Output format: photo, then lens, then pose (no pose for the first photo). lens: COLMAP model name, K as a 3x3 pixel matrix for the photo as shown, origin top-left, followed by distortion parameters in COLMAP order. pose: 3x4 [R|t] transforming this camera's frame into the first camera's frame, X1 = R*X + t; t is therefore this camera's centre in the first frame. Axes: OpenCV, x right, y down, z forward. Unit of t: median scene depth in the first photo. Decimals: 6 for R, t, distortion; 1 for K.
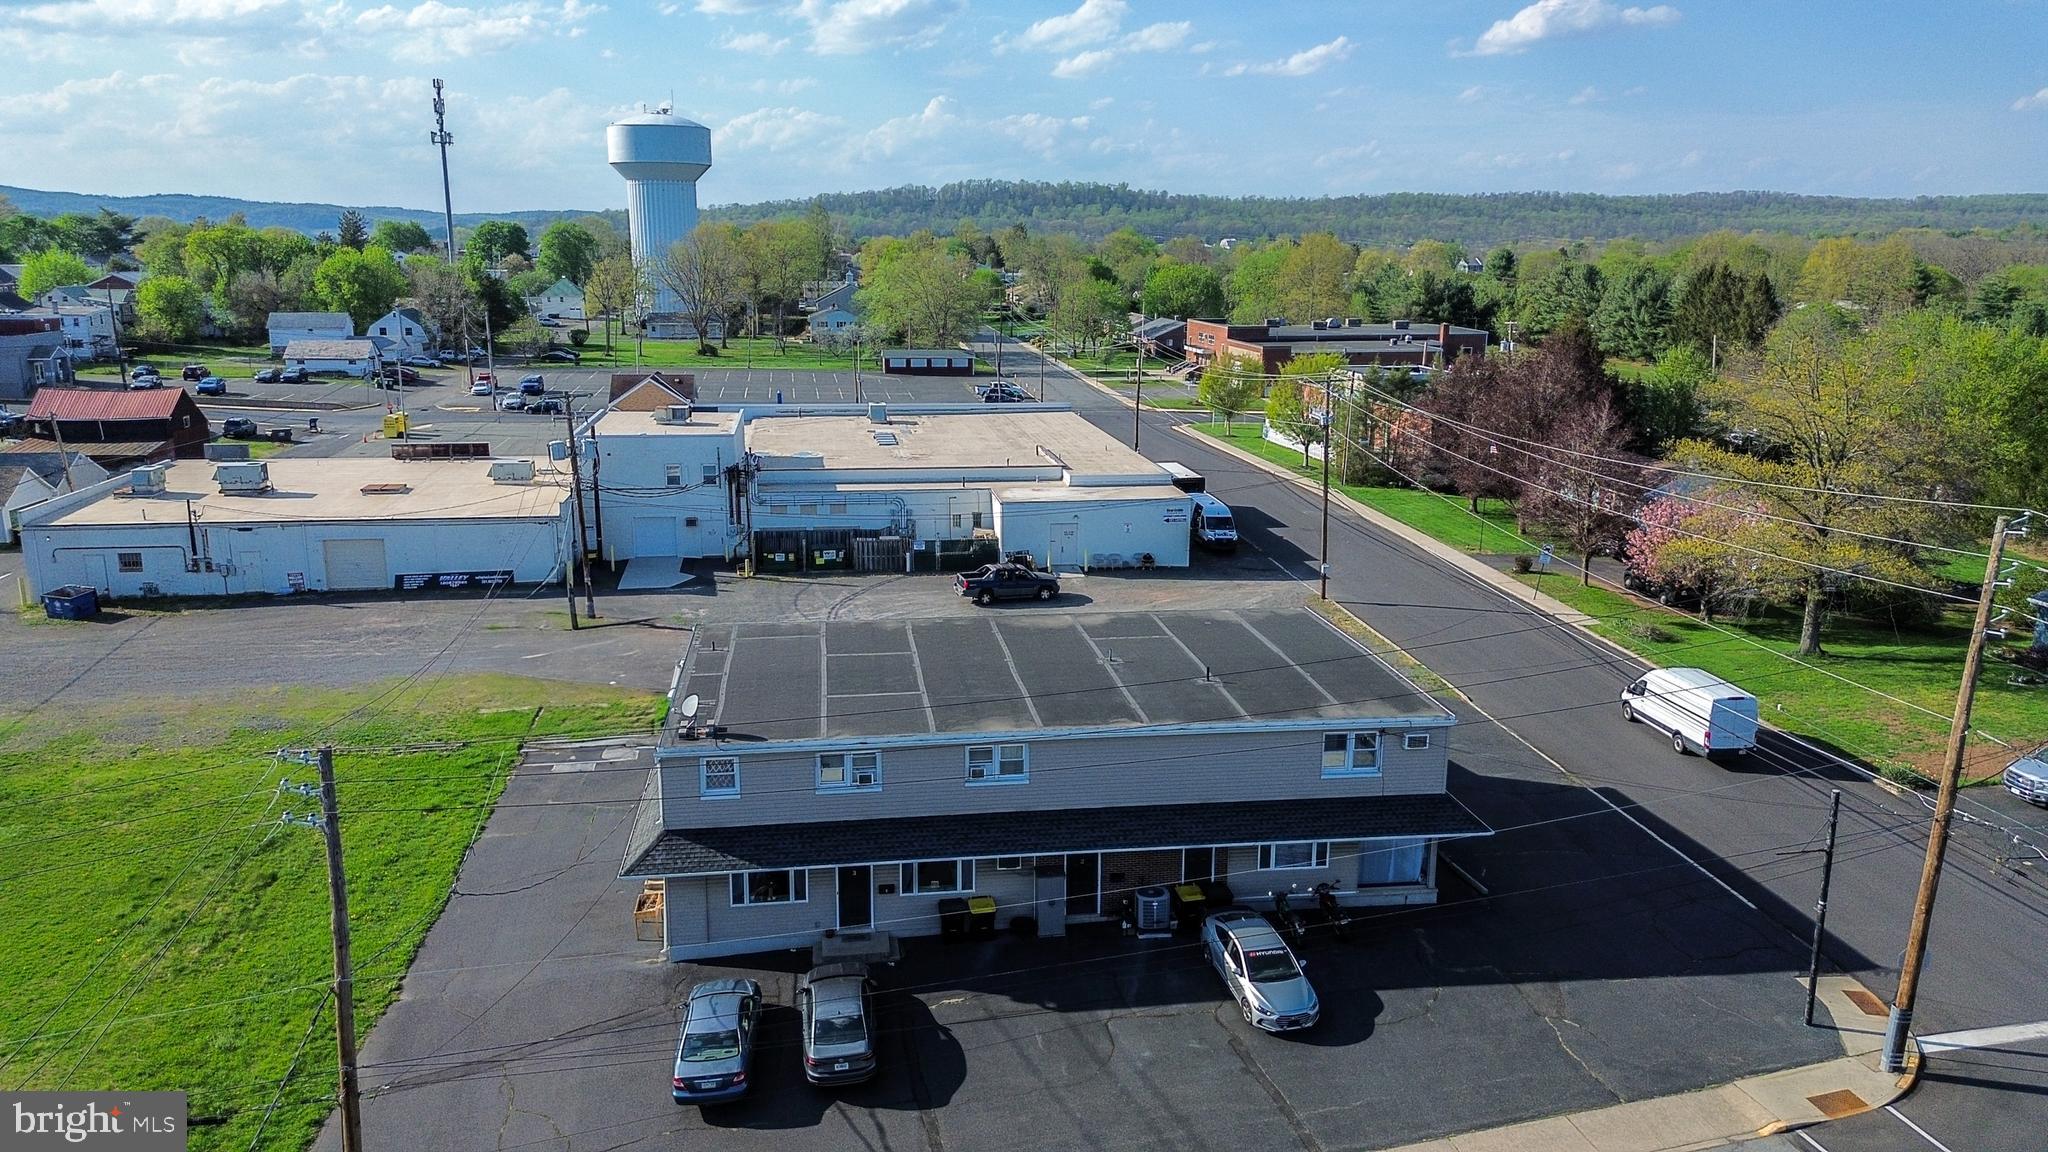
lens RADIAL K [[1438.6, 0, 1024.0], [0, 1438.6, 576.0], [0, 0, 1]] dist [0.083425, -0.083116]
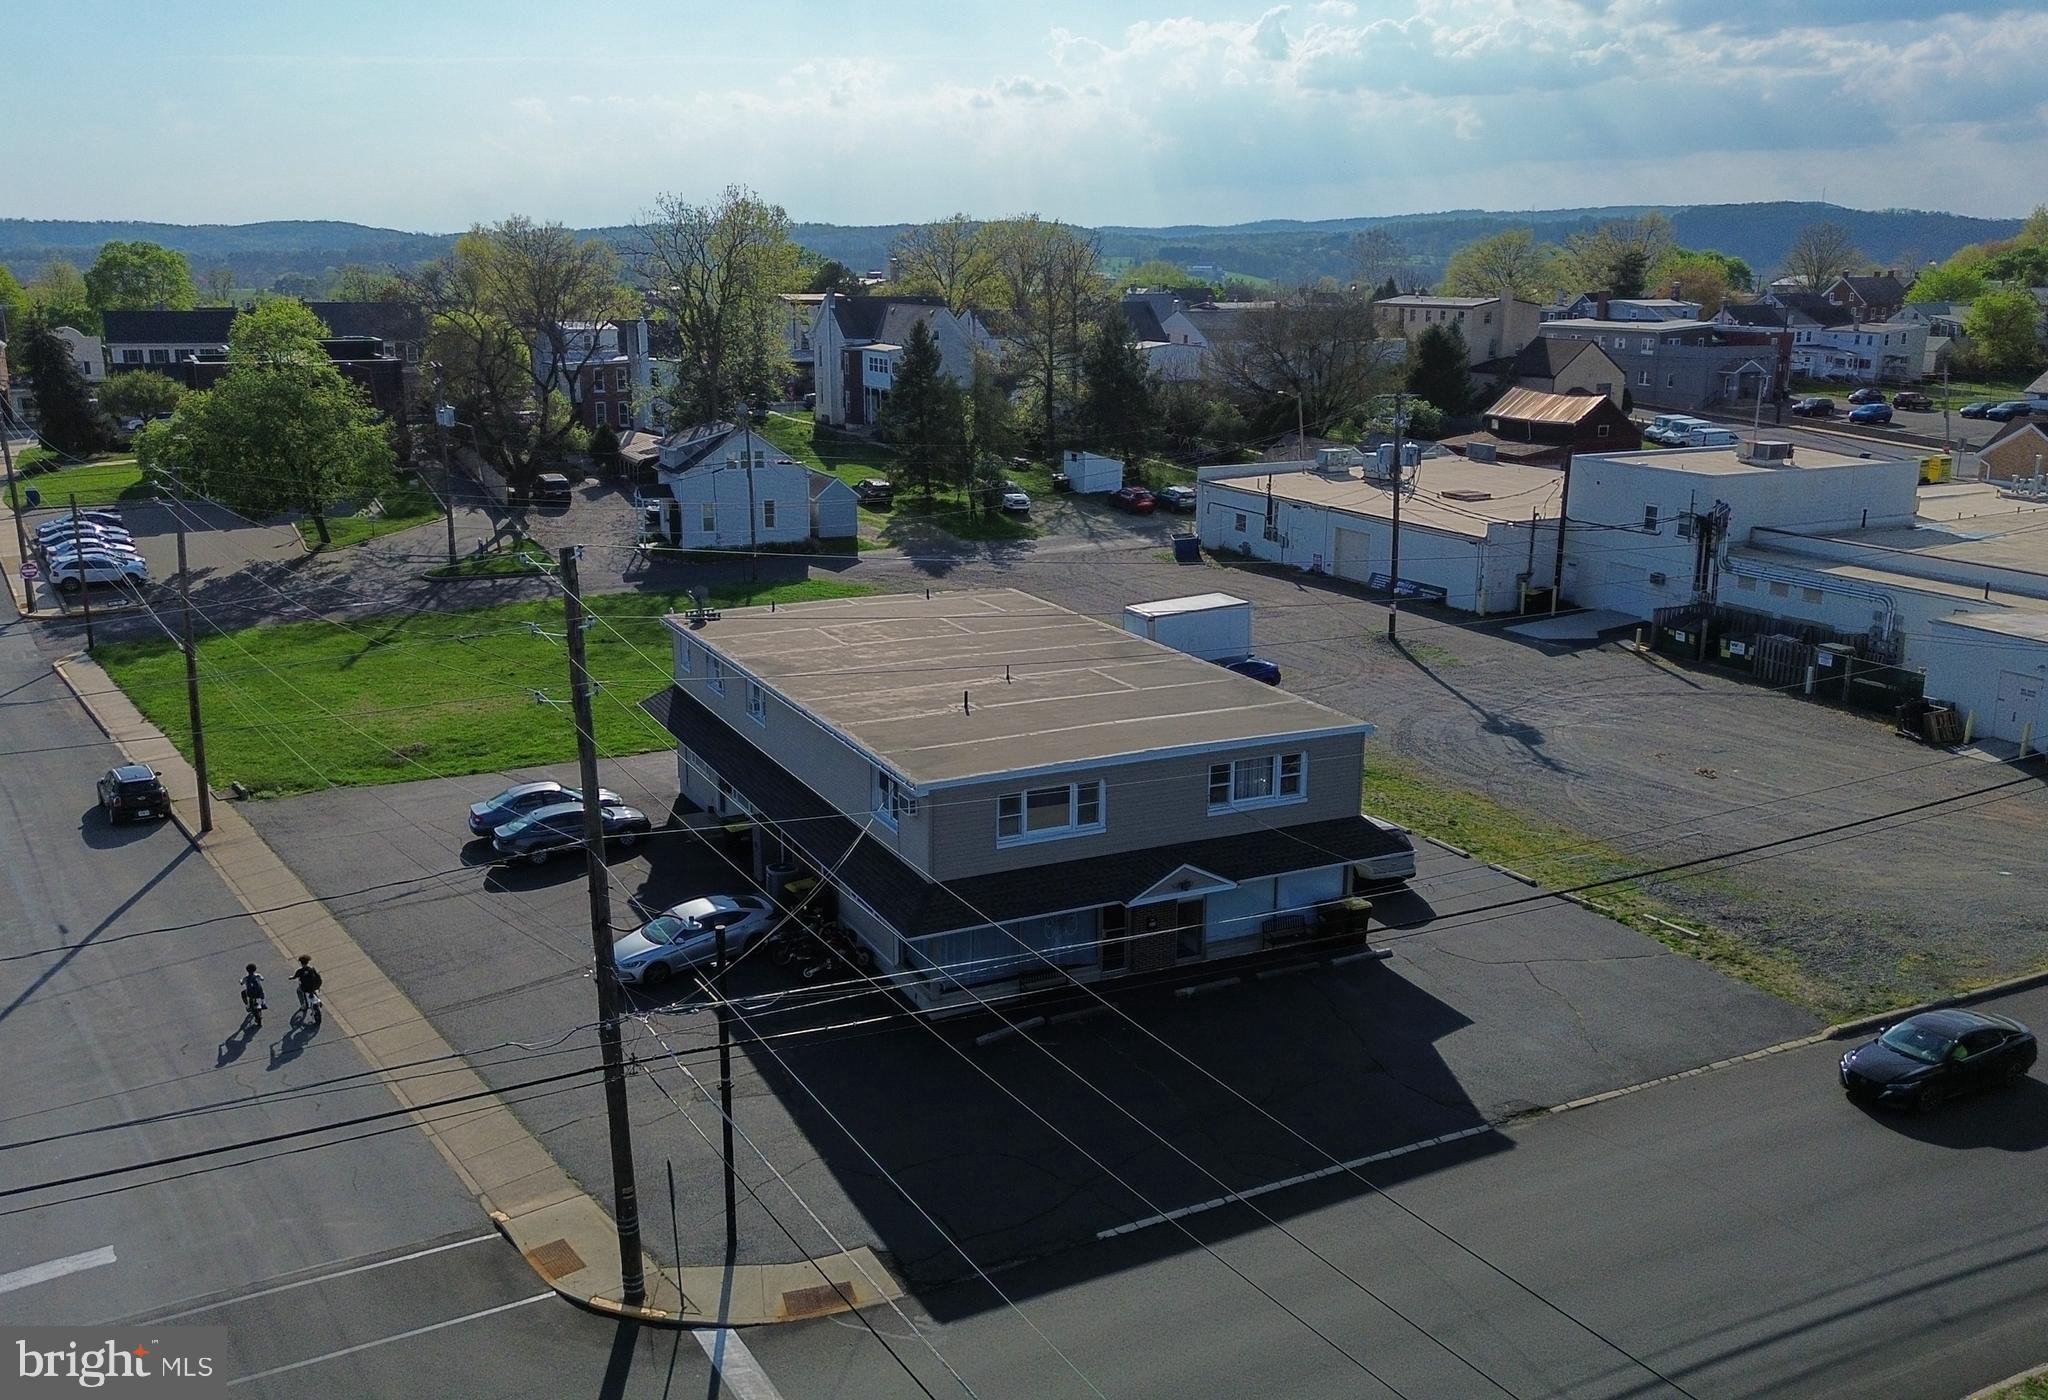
lens RADIAL K [[1748.9, 0, 1024.0], [0, 1748.9, 700.0], [0, 0, 1]] dist [0.109935, -0.191740]
pose [[0.313607, 0.226633, -0.922111, 1.233325], [-0.212649, 0.963198, 0.164410, -0.125406], [0.925436, 0.144526, 0.350259, 0.721946]]
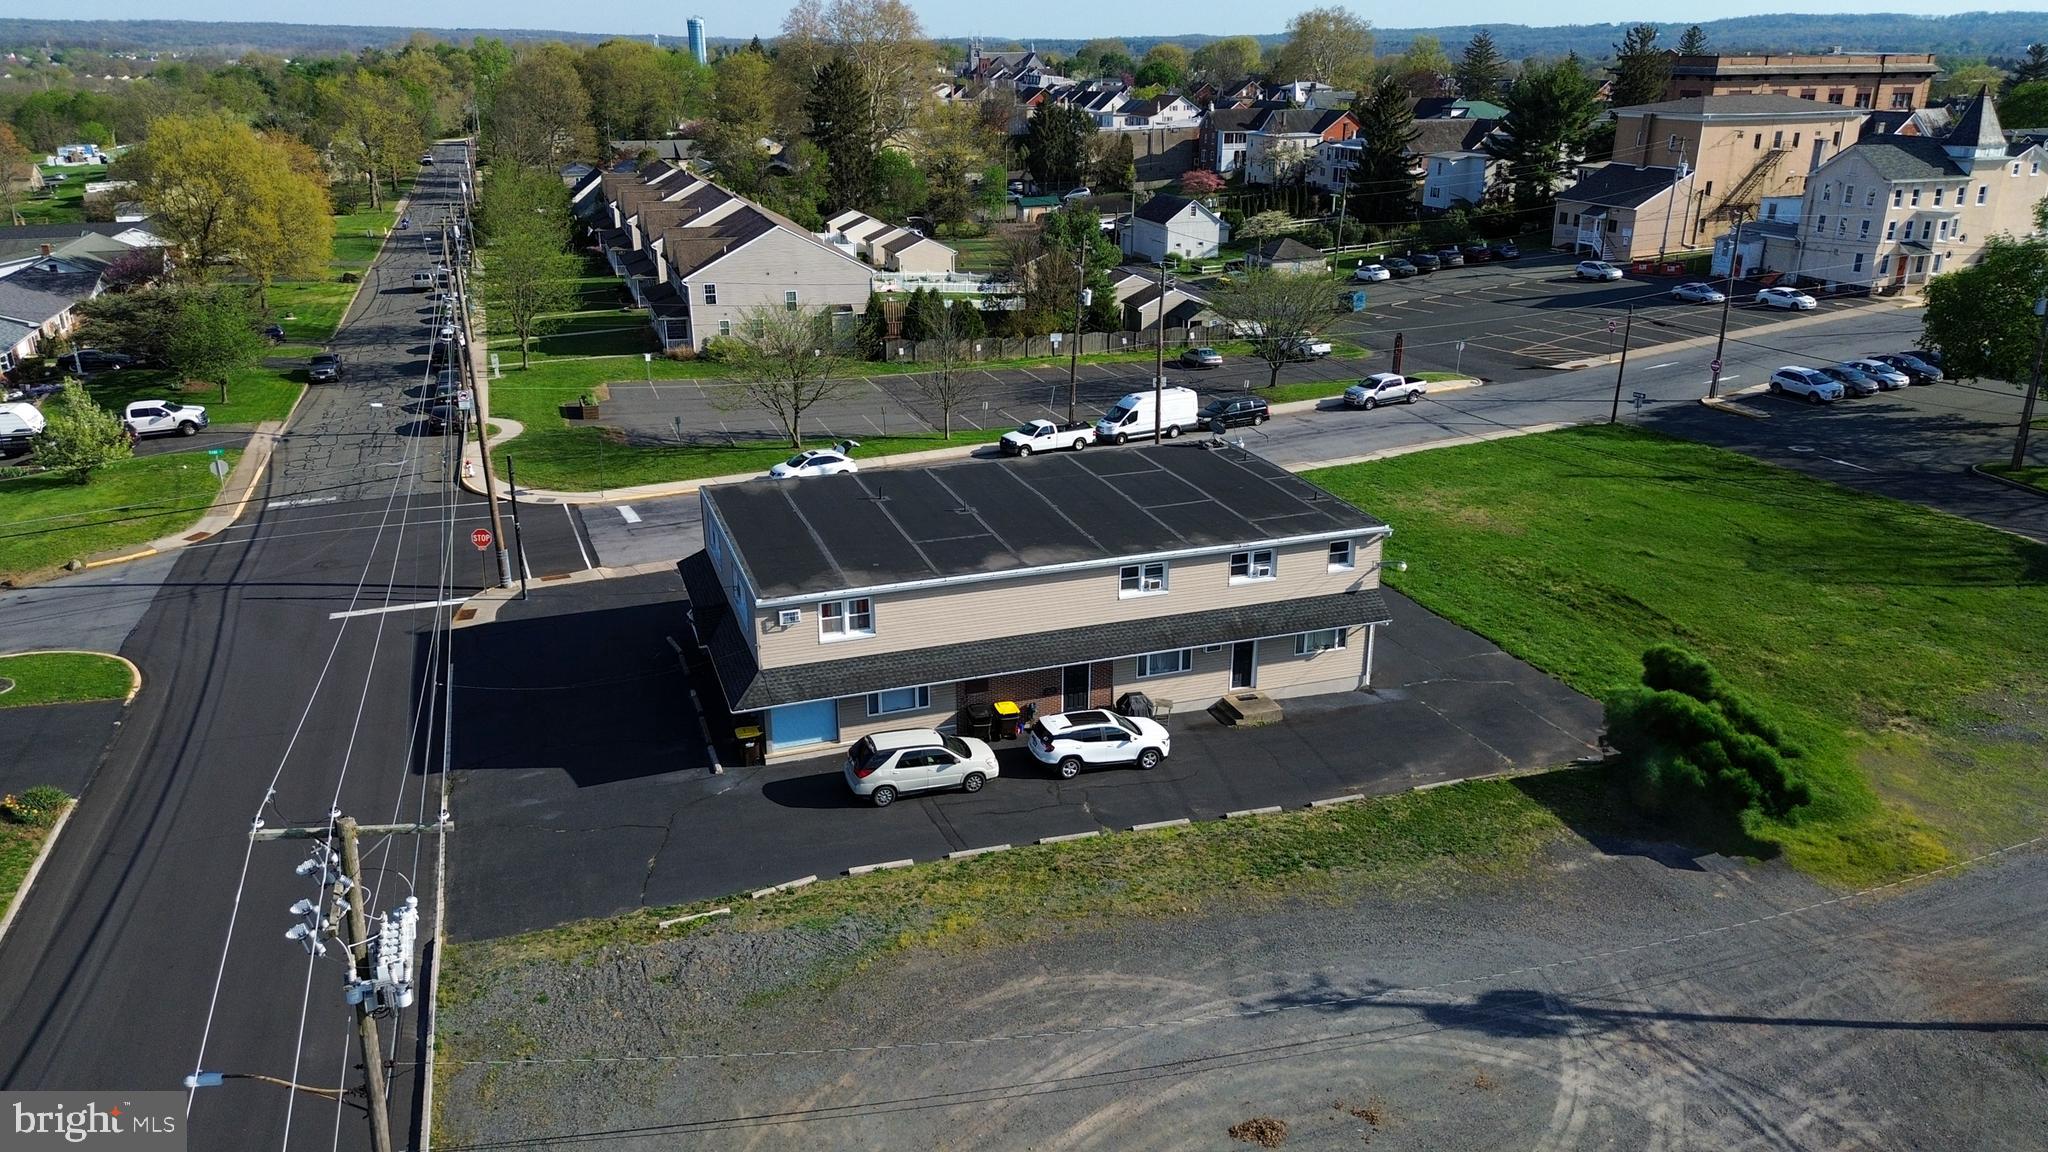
lens RADIAL K [[1438.6, 0, 1024.0], [0, 1438.6, 576.0], [0, 0, 1]] dist [0.083425, -0.083116]
pose [[-0.980633, 0.061937, -0.185804, 0.261119], [-0.048970, 0.841008, 0.538802, -0.583098], [0.189635, 0.537466, -0.821687, 2.254970]]
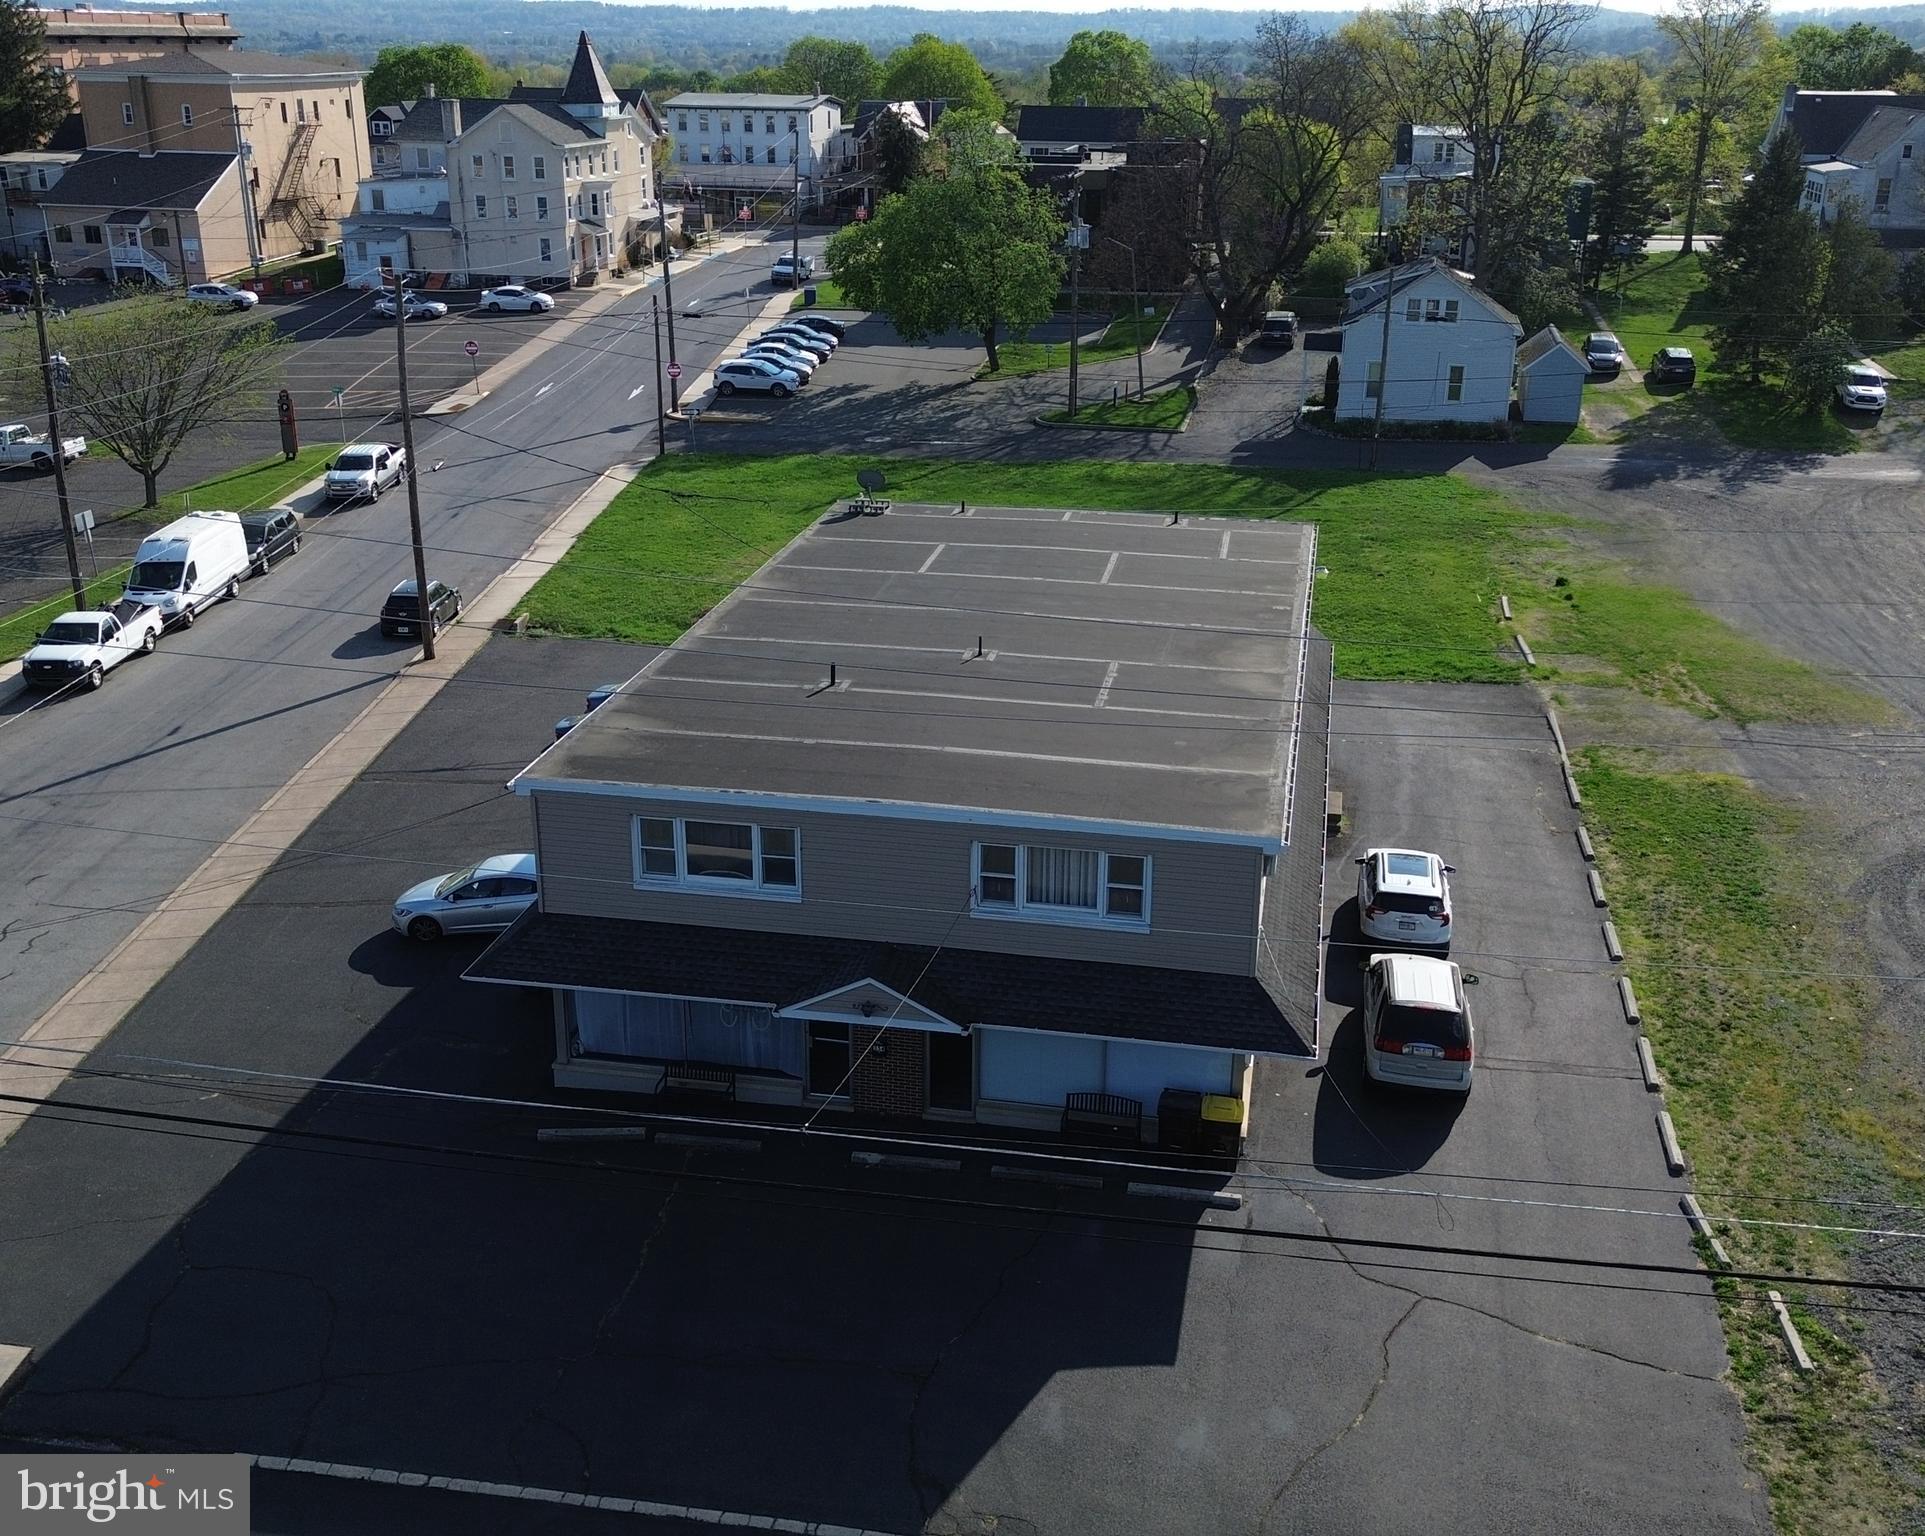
lens RADIAL K [[1934.3, 0, 962.5], [0, 1934.3, 768.0], [0, 0, 1]] dist [0.037233, 0.000731]
pose [[-0.321995, 0.324634, -0.889344, 0.964712], [-0.218035, 0.888695, 0.403338, -0.274289], [0.921293, 0.323781, -0.215374, 1.370404]]
